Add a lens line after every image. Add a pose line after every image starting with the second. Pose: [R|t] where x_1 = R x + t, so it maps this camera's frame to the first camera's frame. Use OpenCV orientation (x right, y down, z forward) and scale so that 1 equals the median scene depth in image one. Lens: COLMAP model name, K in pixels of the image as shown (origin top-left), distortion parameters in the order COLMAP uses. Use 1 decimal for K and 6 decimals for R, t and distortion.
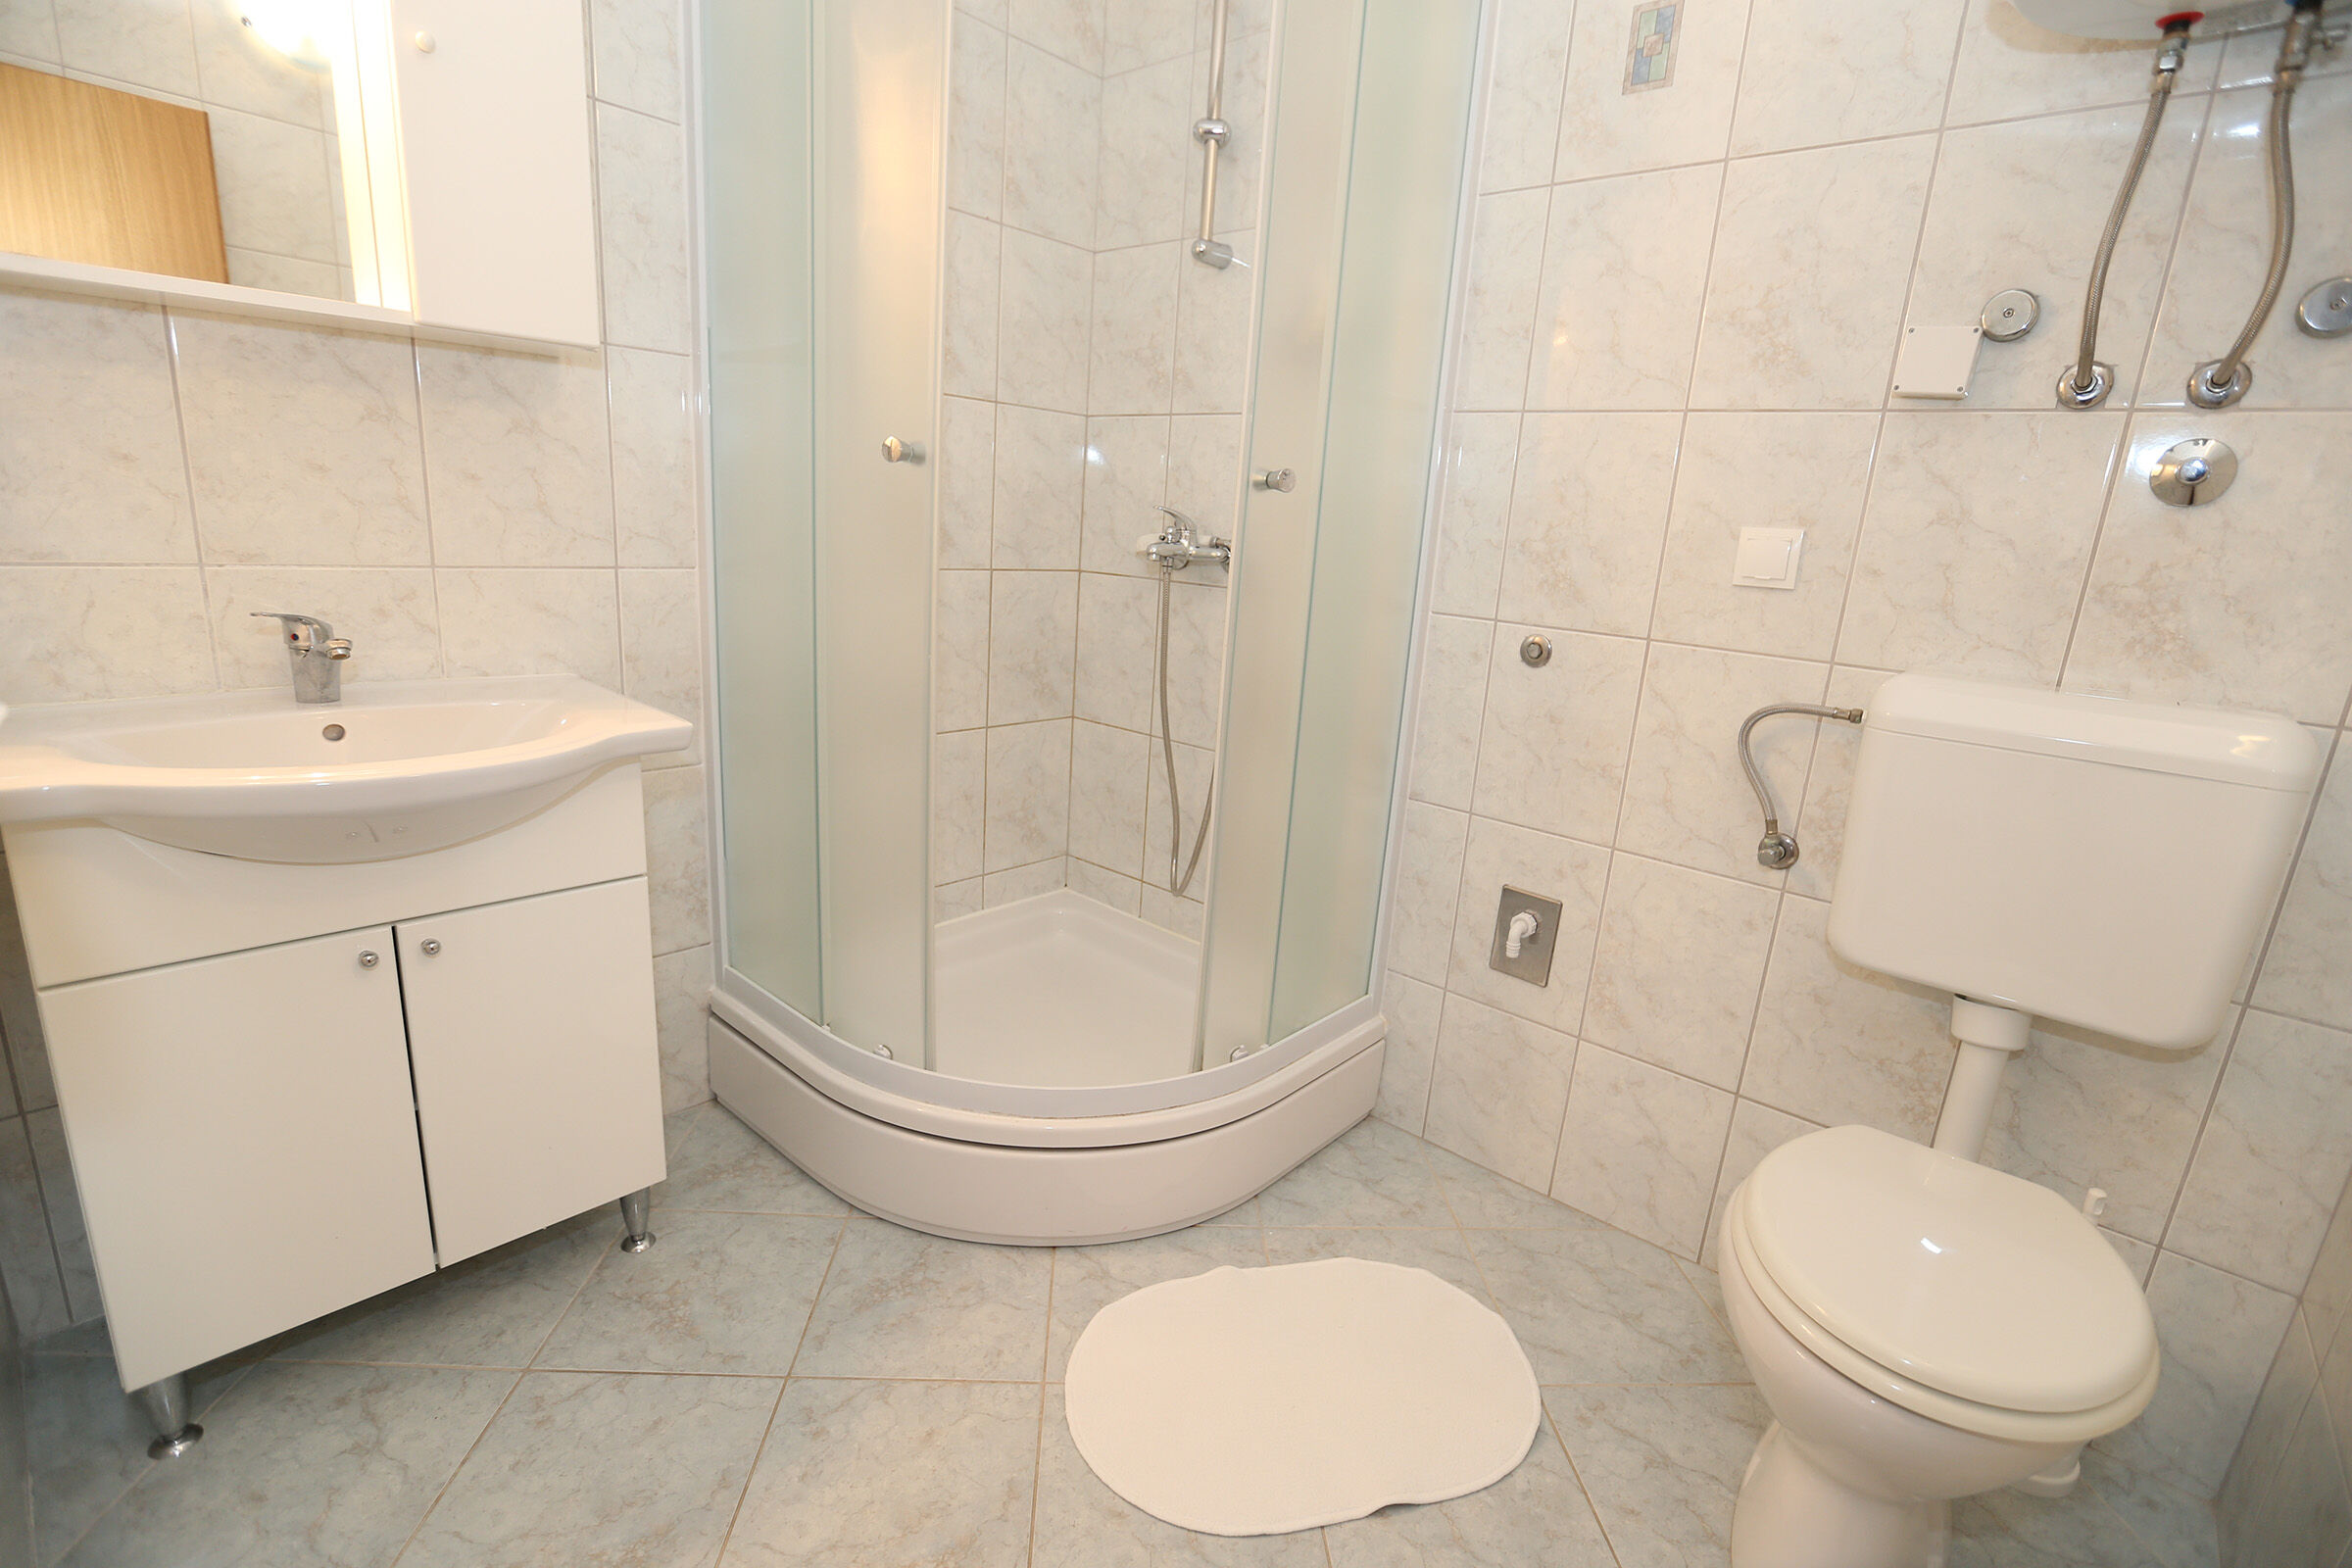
lens RADIAL K [[1071.4, 0, 1176.9], [0, 1071.4, 795.7], [0, 0, 1]] dist [-0.056199, 0.021082]
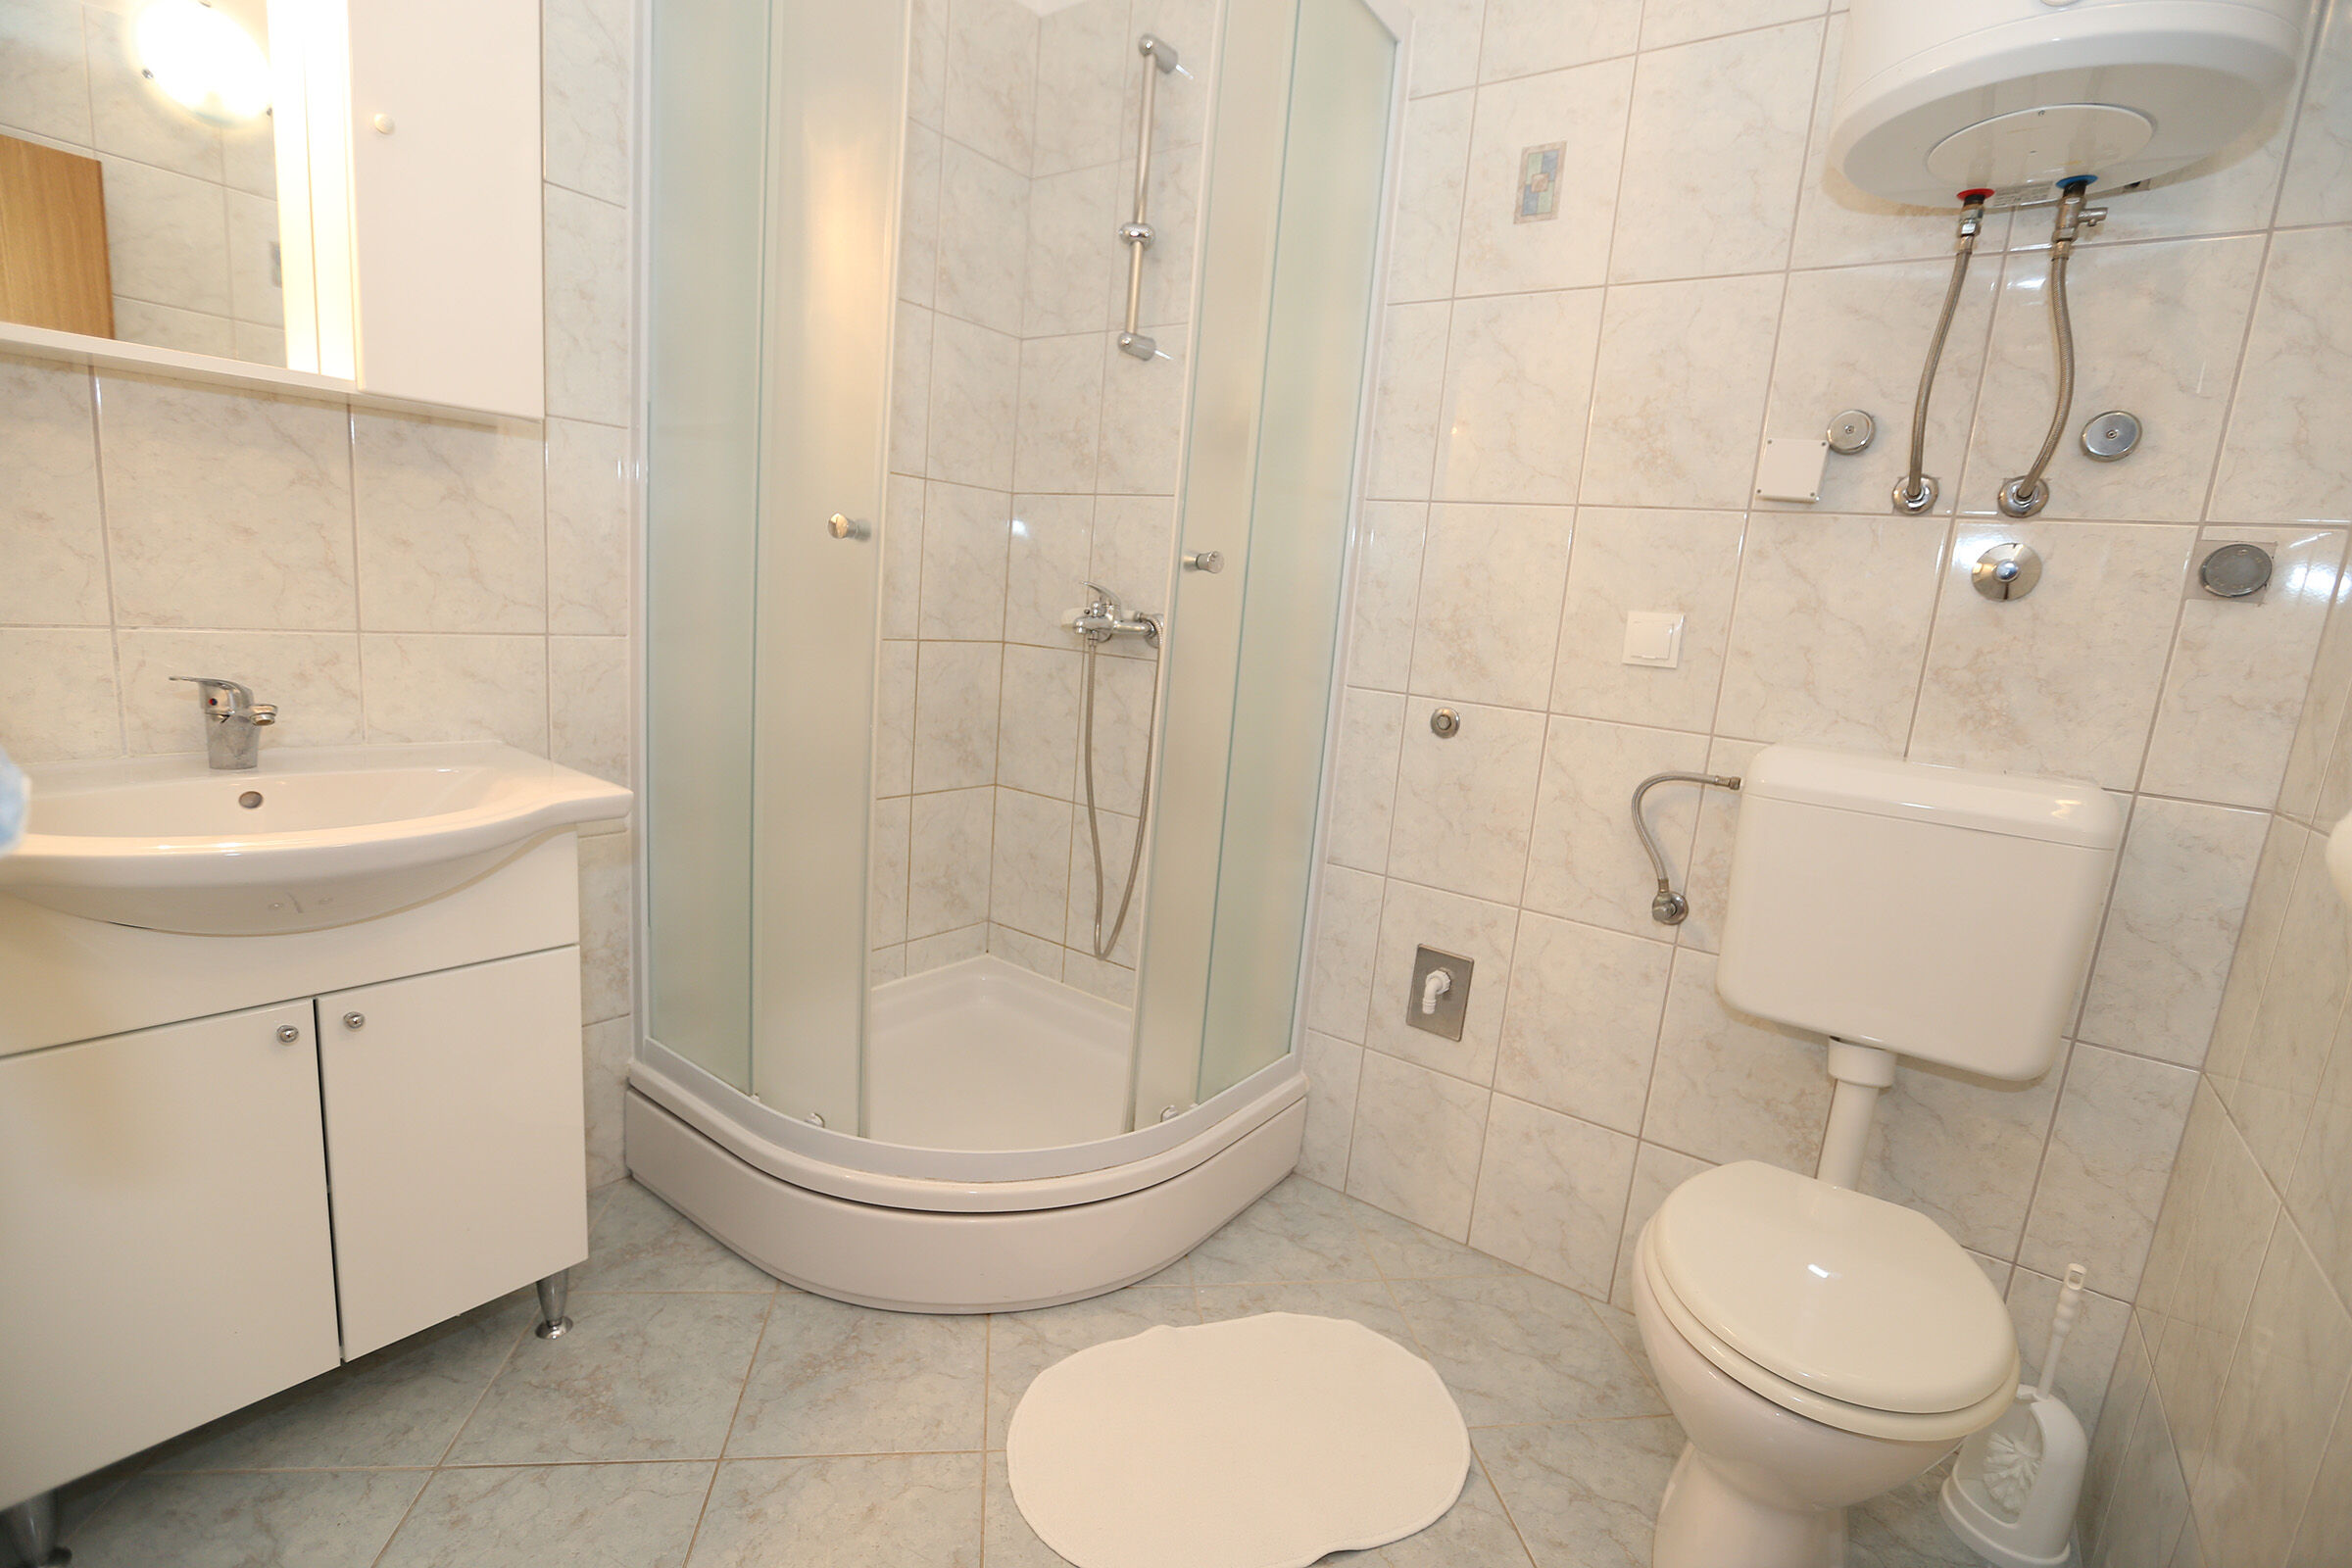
lens RADIAL K [[1071.4, 0, 1176.9], [0, 1071.4, 795.7], [0, 0, 1]] dist [-0.056199, 0.021082]
pose [[0.995419, -0.001003, 0.095600, -0.033052], [0.006873, 0.998108, -0.061101, 0.000410], [-0.095358, 0.061478, 0.993543, -0.034521]]
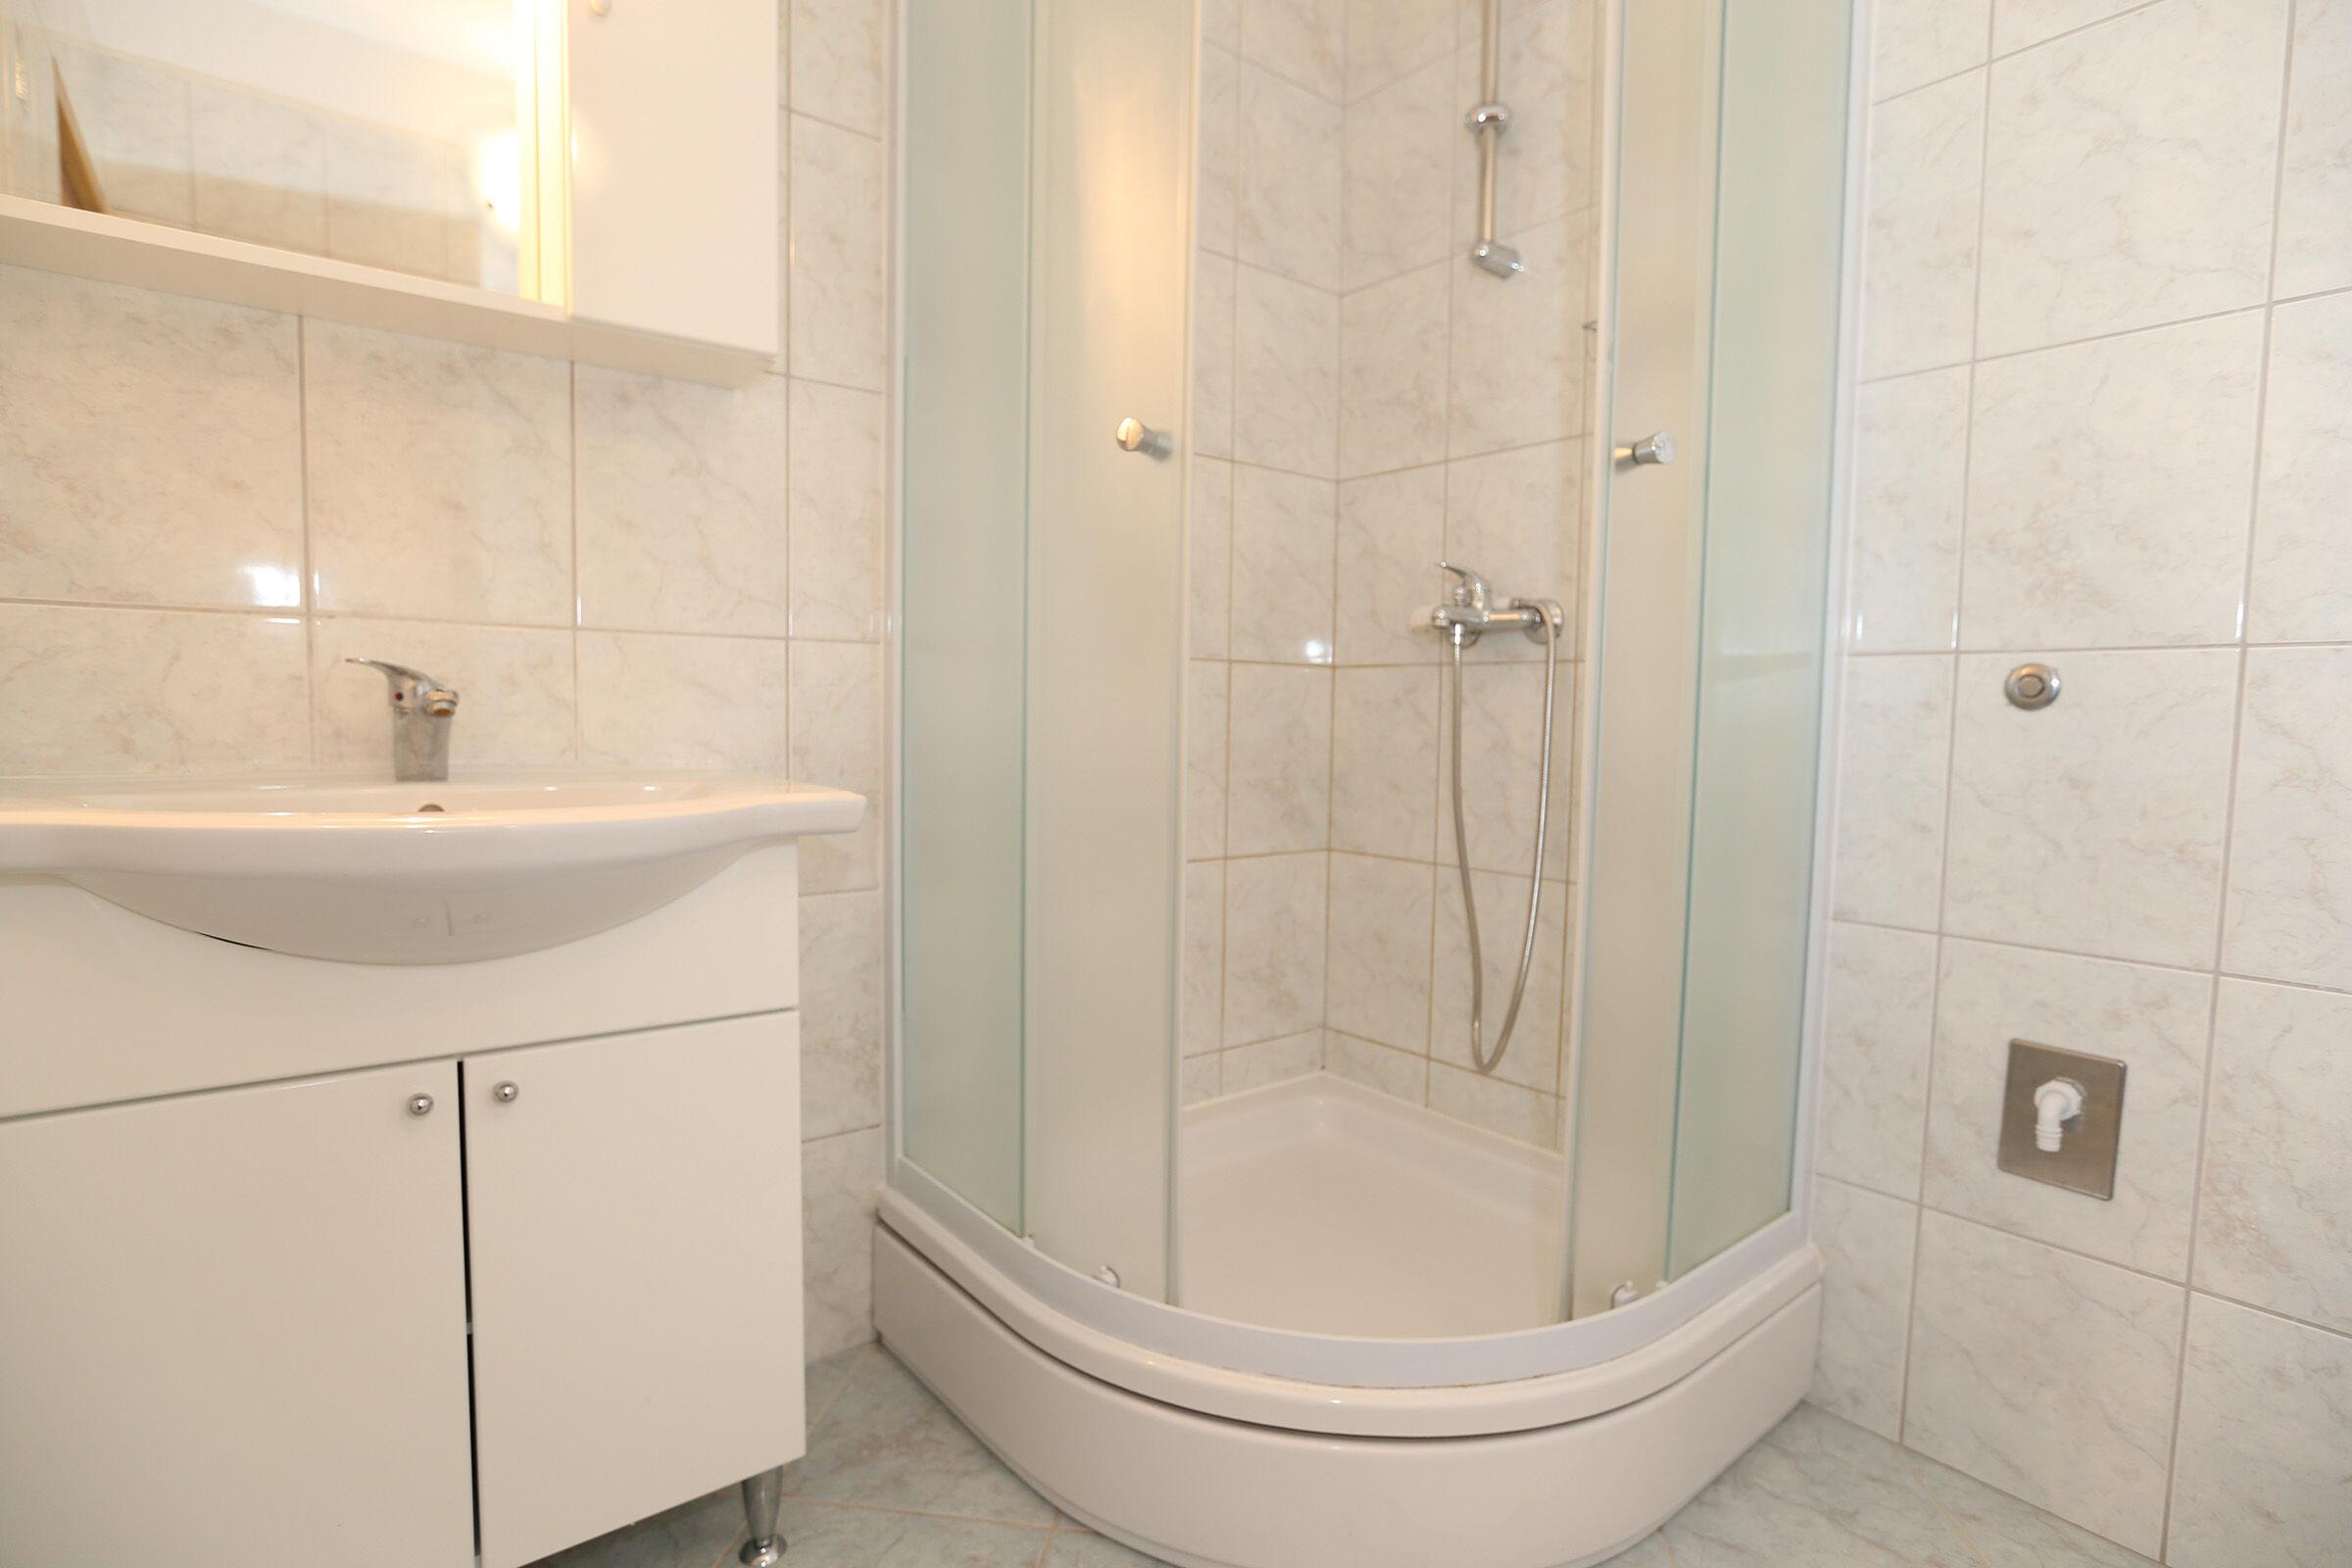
lens RADIAL K [[1144.9, 0, 1173.2], [0, 1144.9, 799.5], [0, 0, 1]] dist [-0.060897, 0.030263]
pose [[0.983893, -0.038378, -0.174589, -0.087799], [0.005280, 0.982495, -0.186216, 0.068551], [0.178679, 0.182295, 0.966872, 0.221186]]
